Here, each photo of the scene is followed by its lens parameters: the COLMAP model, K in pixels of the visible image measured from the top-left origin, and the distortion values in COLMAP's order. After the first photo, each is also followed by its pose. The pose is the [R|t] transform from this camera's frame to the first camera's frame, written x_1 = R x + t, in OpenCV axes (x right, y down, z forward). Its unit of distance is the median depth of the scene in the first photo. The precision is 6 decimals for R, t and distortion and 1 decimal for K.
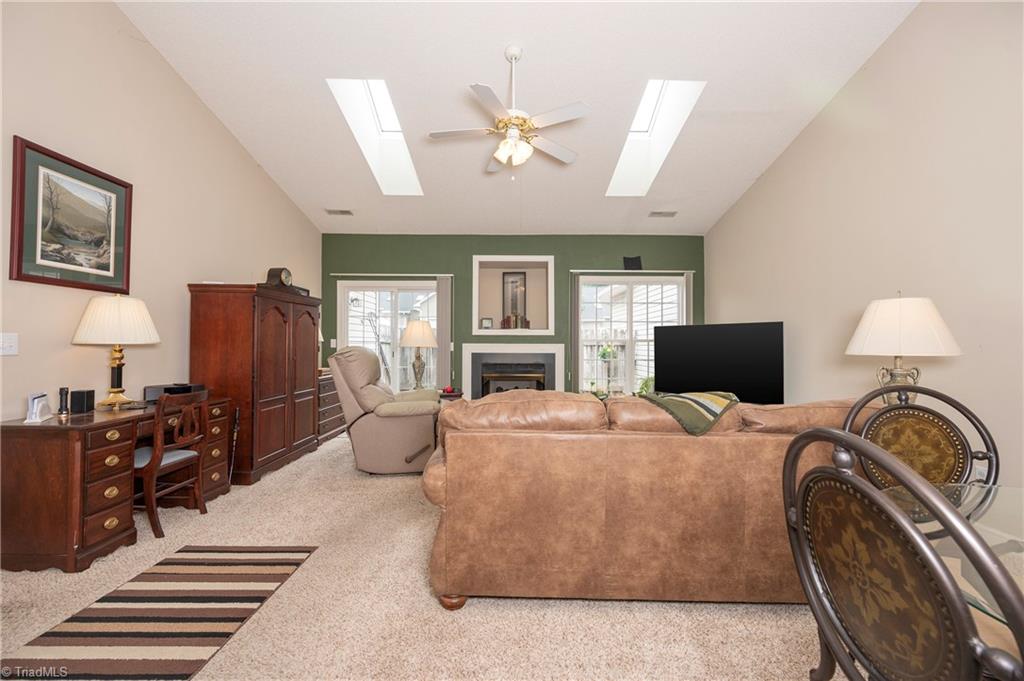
lens RADIAL K [[399.6, 0, 515.9], [0, 399.6, 341.5], [0, 0, 1]] dist [-0.000923, -0.000126]
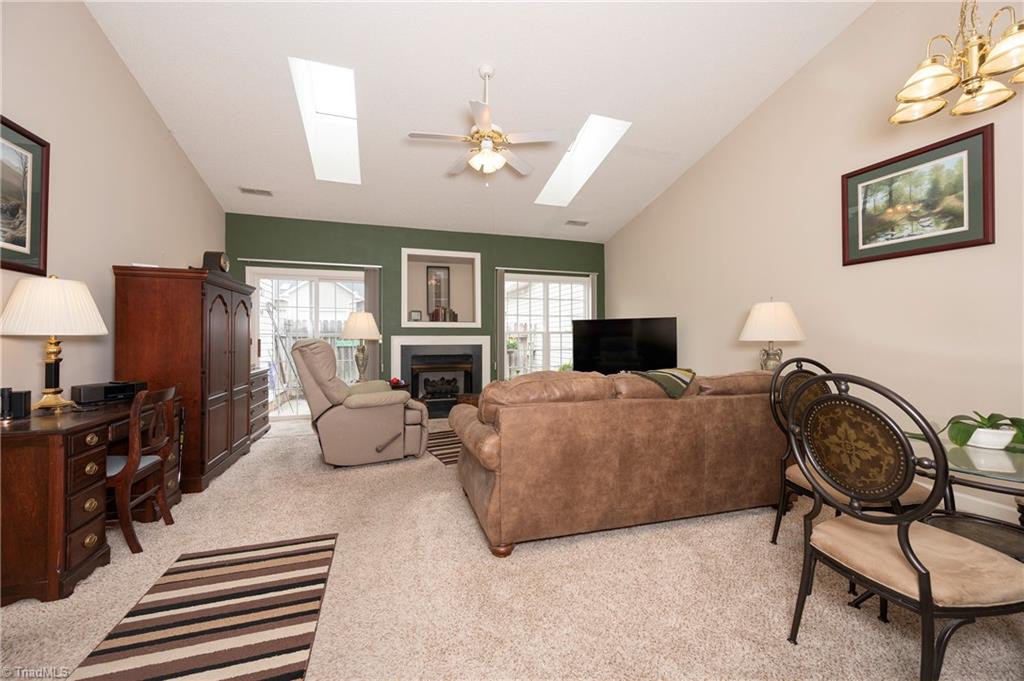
lens RADIAL K [[399.6, 0, 511.9], [0, 399.6, 337.1], [0, 0, 1]] dist [-0.000923, -0.000126]
pose [[0.952214, -0.004895, 0.305392, -0.369360], [0.003281, 0.999978, 0.005800, 0.008590], [-0.305413, -0.004521, 0.952209, -0.100434]]
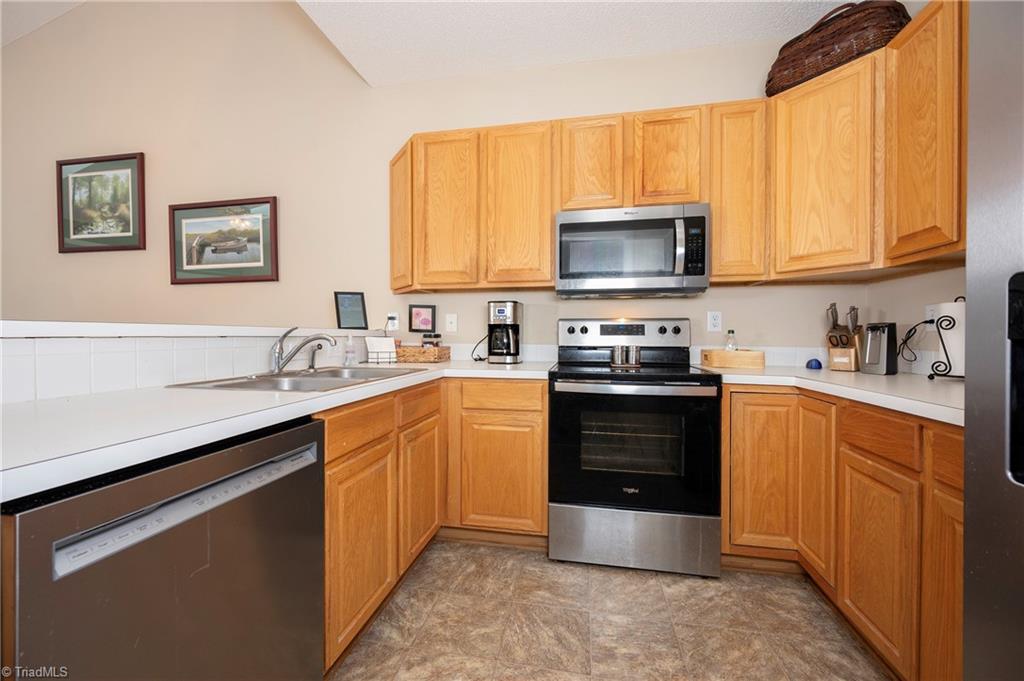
lens RADIAL K [[399.6, 0, 518.1], [0, 399.6, 339.2], [0, 0, 1]] dist [-0.000923, -0.000126]
pose [[0.208784, -0.013334, 0.977871, 0.132856], [-0.008156, 0.999849, 0.015375, 0.037194], [-0.977928, -0.011186, 0.208643, -0.974974]]
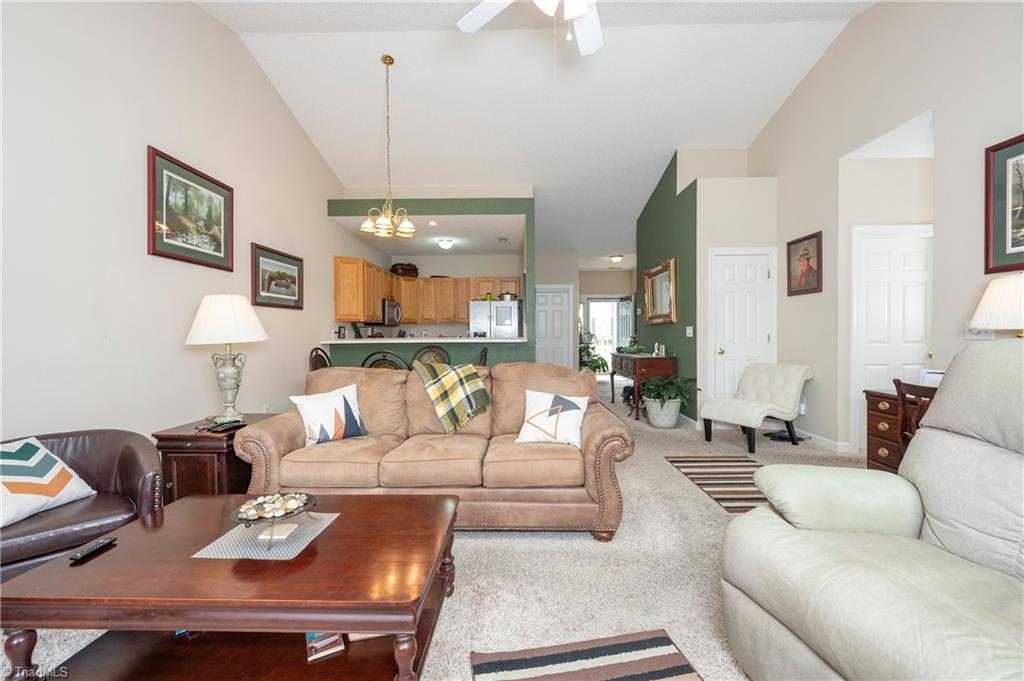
lens RADIAL K [[399.6, 0, 514.9], [0, 399.6, 332.1], [0, 0, 1]] dist [-0.000923, -0.000126]
pose [[-0.999961, 0.005218, 0.007087, 0.087757], [0.005207, 0.999985, -0.001509, 0.006640], [-0.007095, -0.001472, -0.999974, 2.031812]]
